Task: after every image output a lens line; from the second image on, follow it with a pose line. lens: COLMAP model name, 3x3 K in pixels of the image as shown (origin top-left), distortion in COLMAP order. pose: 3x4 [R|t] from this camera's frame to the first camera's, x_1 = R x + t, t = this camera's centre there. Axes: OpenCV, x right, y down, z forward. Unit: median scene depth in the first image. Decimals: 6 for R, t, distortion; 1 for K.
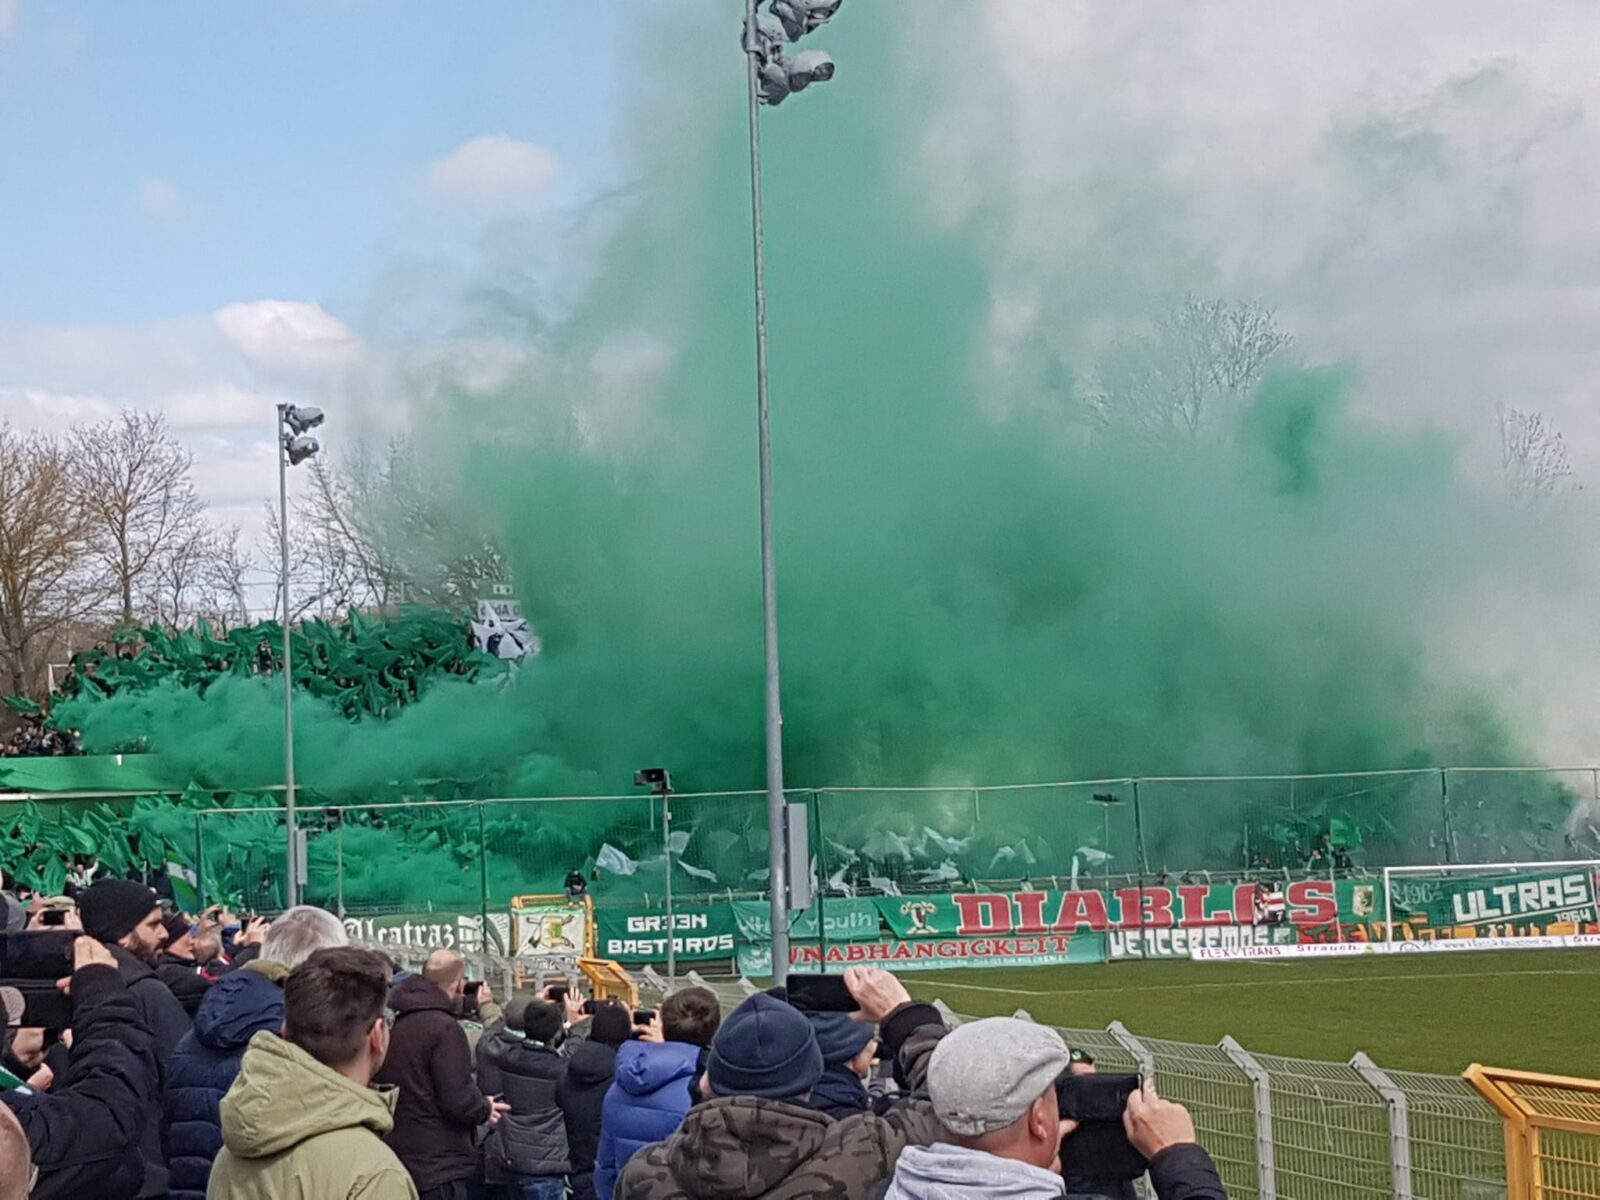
lens RADIAL K [[3664.0, 0, 721.8], [0, 3664.0, 568.8], [0, 0, 1]] dist [0.303826, -0.172284]
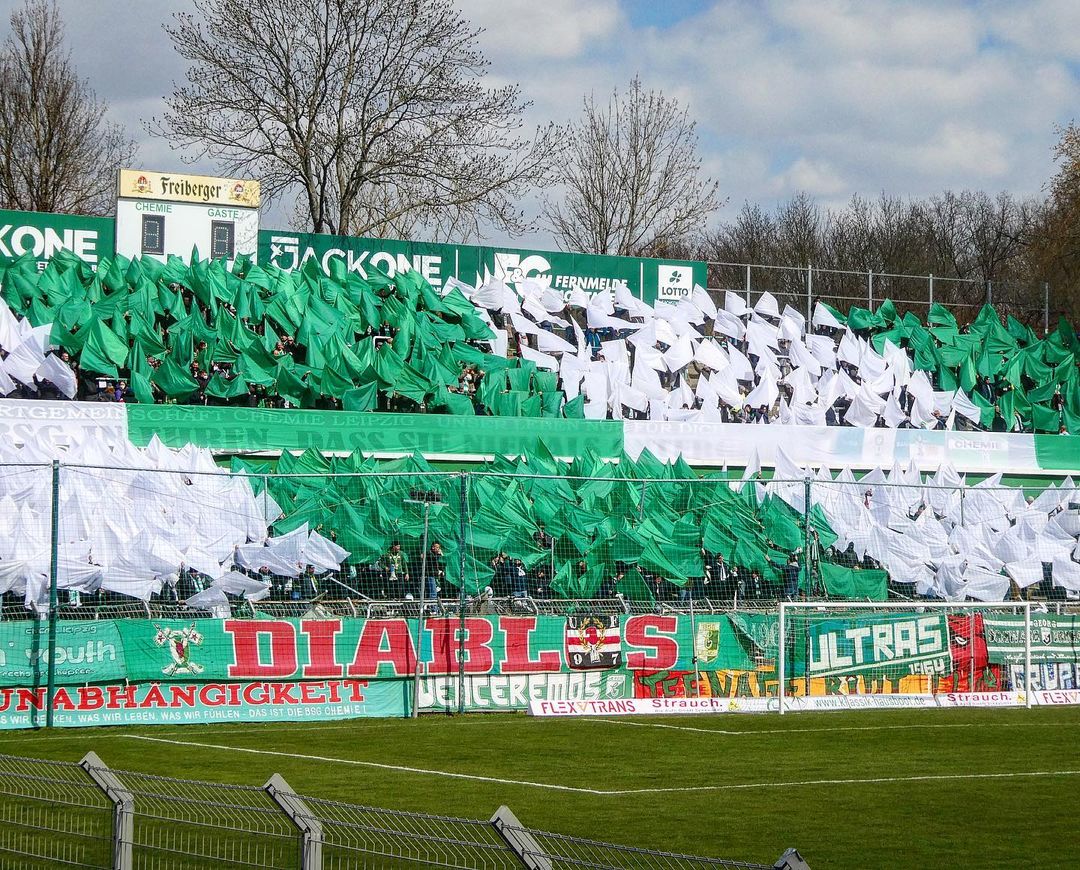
lens RADIAL K [[2797.5, 0, 355.0], [0, 2797.5, 435.7], [0, 0, 1]] dist [0.500330, -0.778377]
pose [[0.946257, 0.055114, 0.318686, -0.088622], [-0.065559, 0.997603, 0.022134, 0.038529], [-0.316703, -0.041838, 0.947602, 0.467884]]
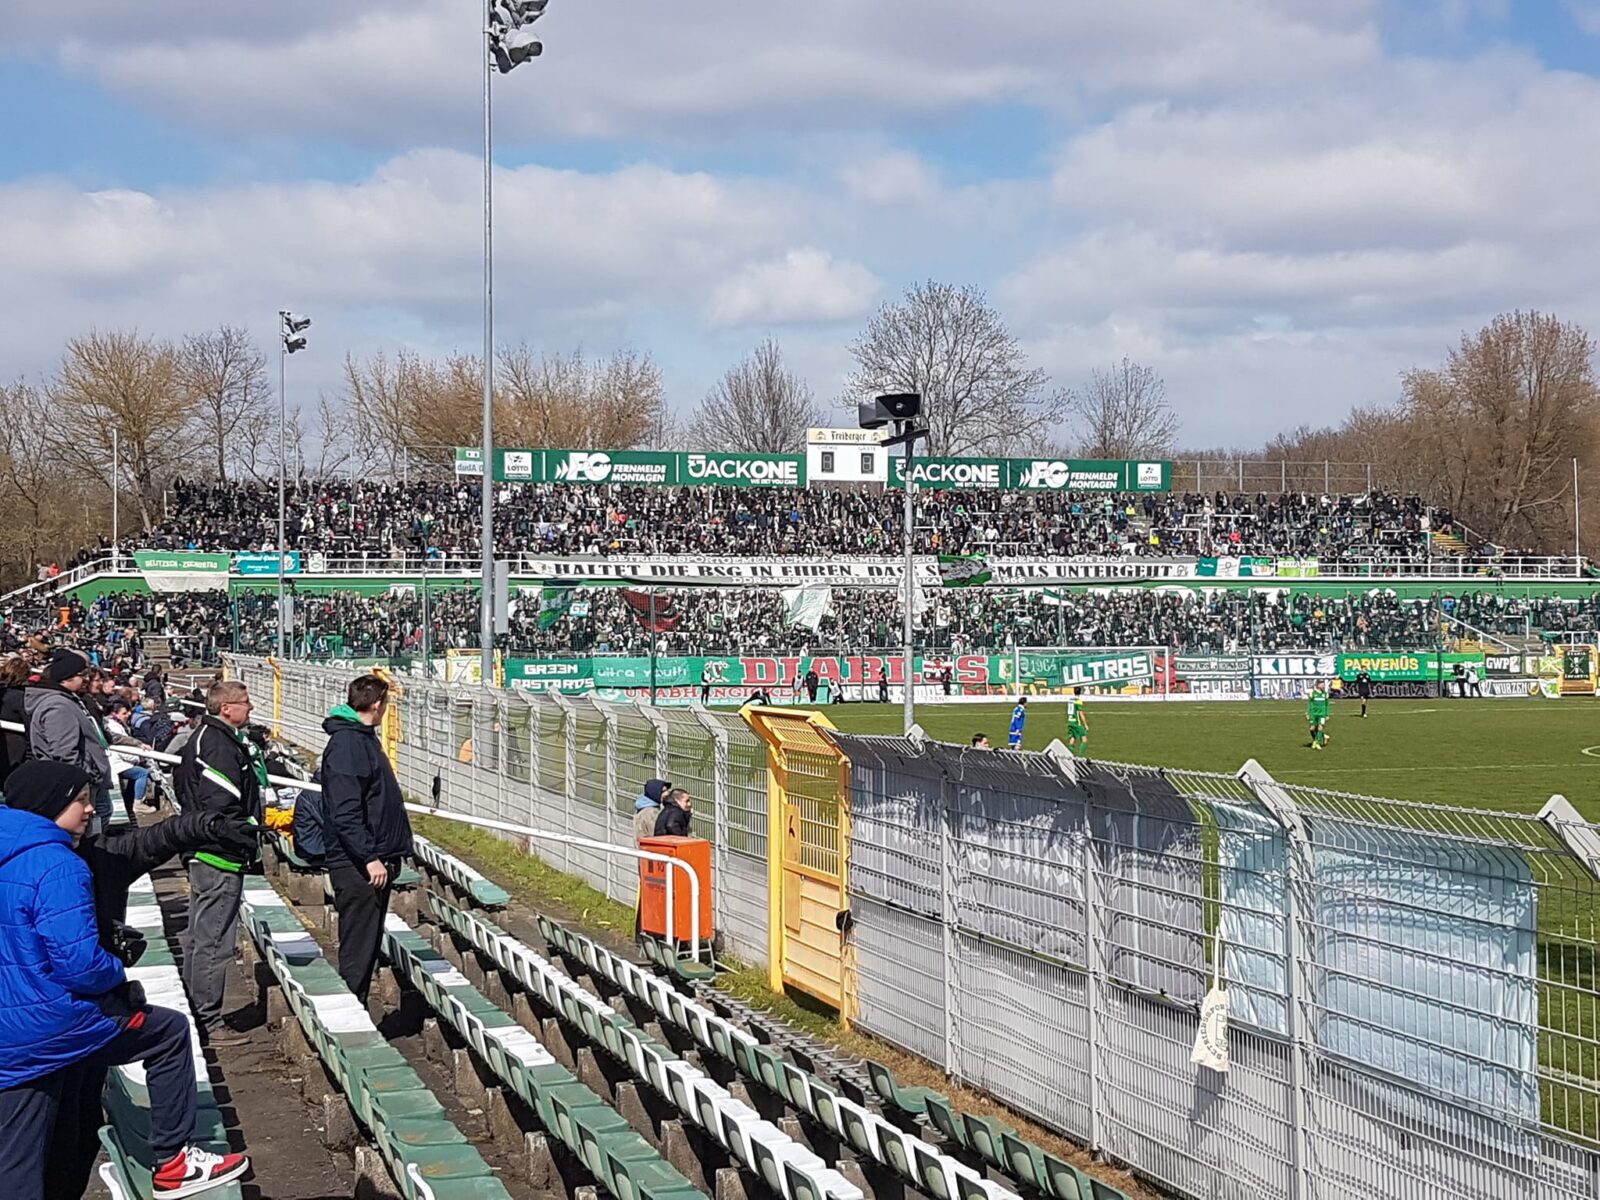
lens RADIAL K [[2251.9, 0, 800.0], [0, 2251.9, 600.0], [0, 0, 1]] dist [0.277007, -0.471598]
pose [[0.999112, 0.033308, 0.025814, 0.061891], [-0.034557, 0.998173, 0.049555, 0.016652], [-0.024116, -0.050403, 0.998438, 0.055937]]
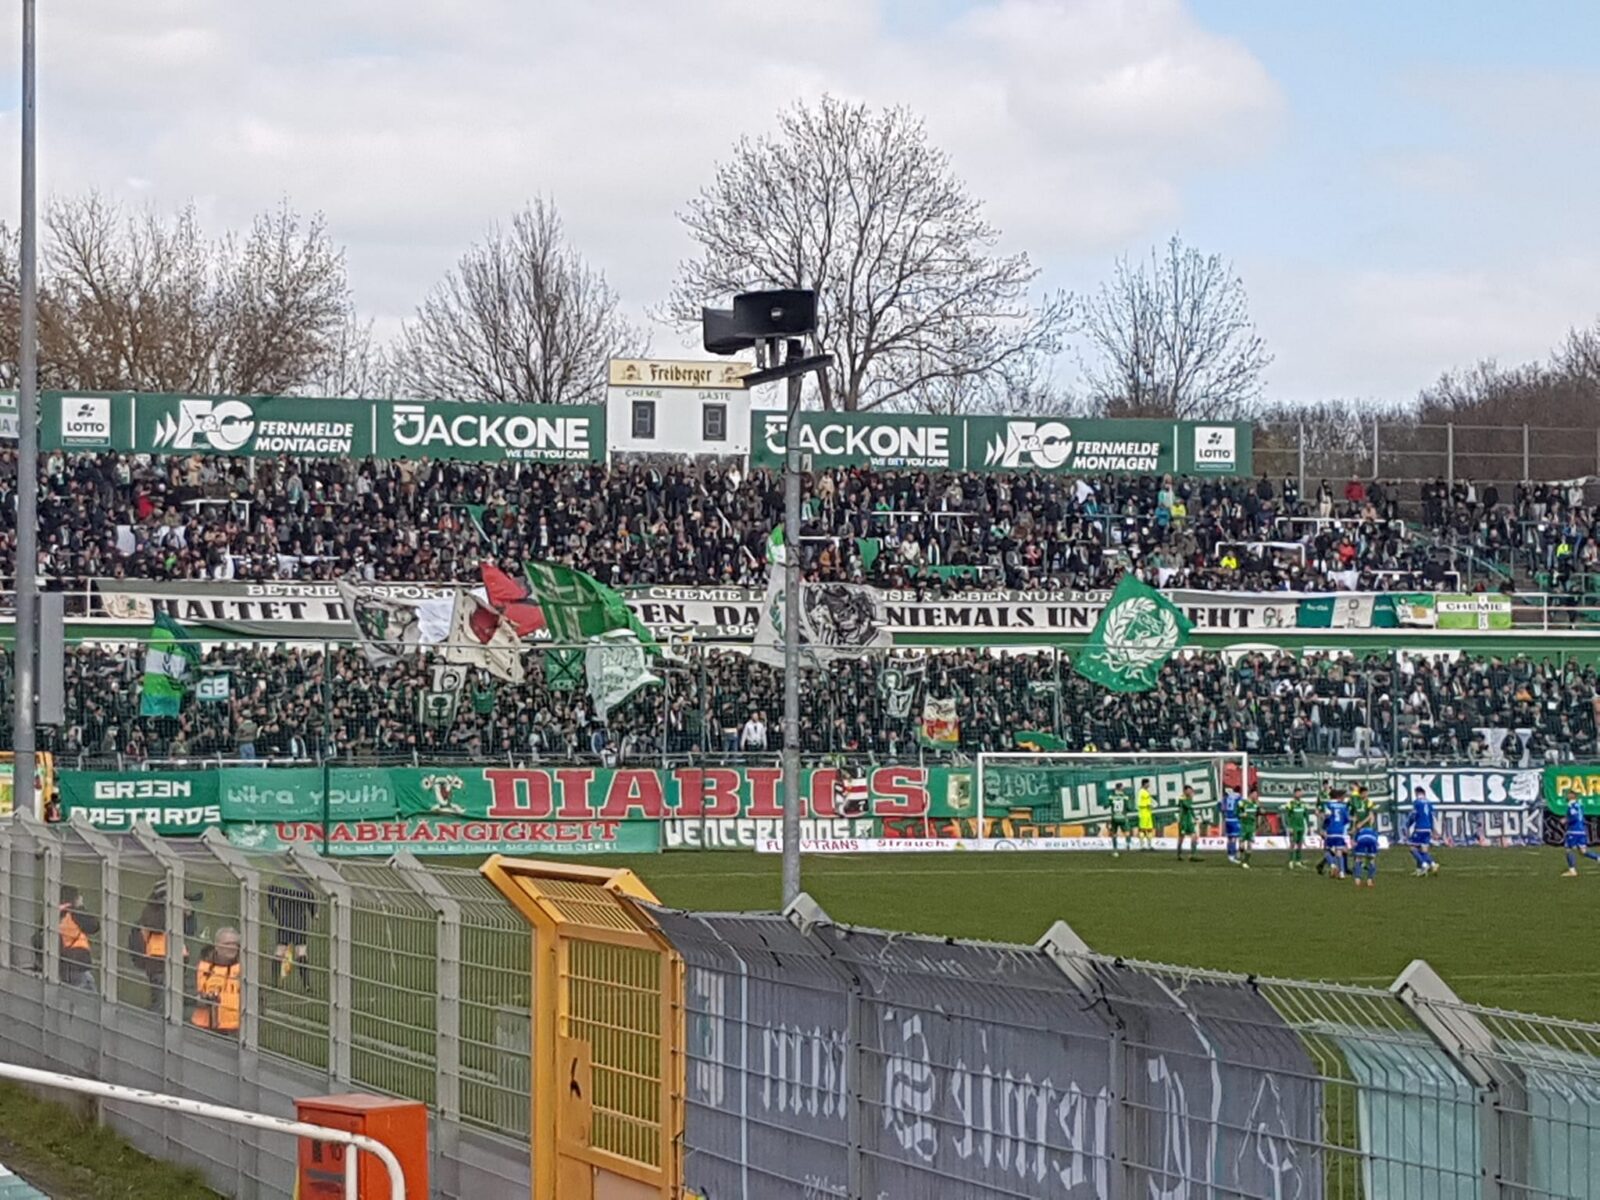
lens RADIAL K [[4013.8, 0, 709.5], [0, 4013.8, 646.3], [0, 0, 1]] dist [0.258061, -0.378244]
pose [[0.997760, 0.038474, 0.054719, 0.061988], [-0.040870, 0.998223, 0.043359, 0.016976], [-0.052953, -0.045499, 0.997560, 0.061035]]
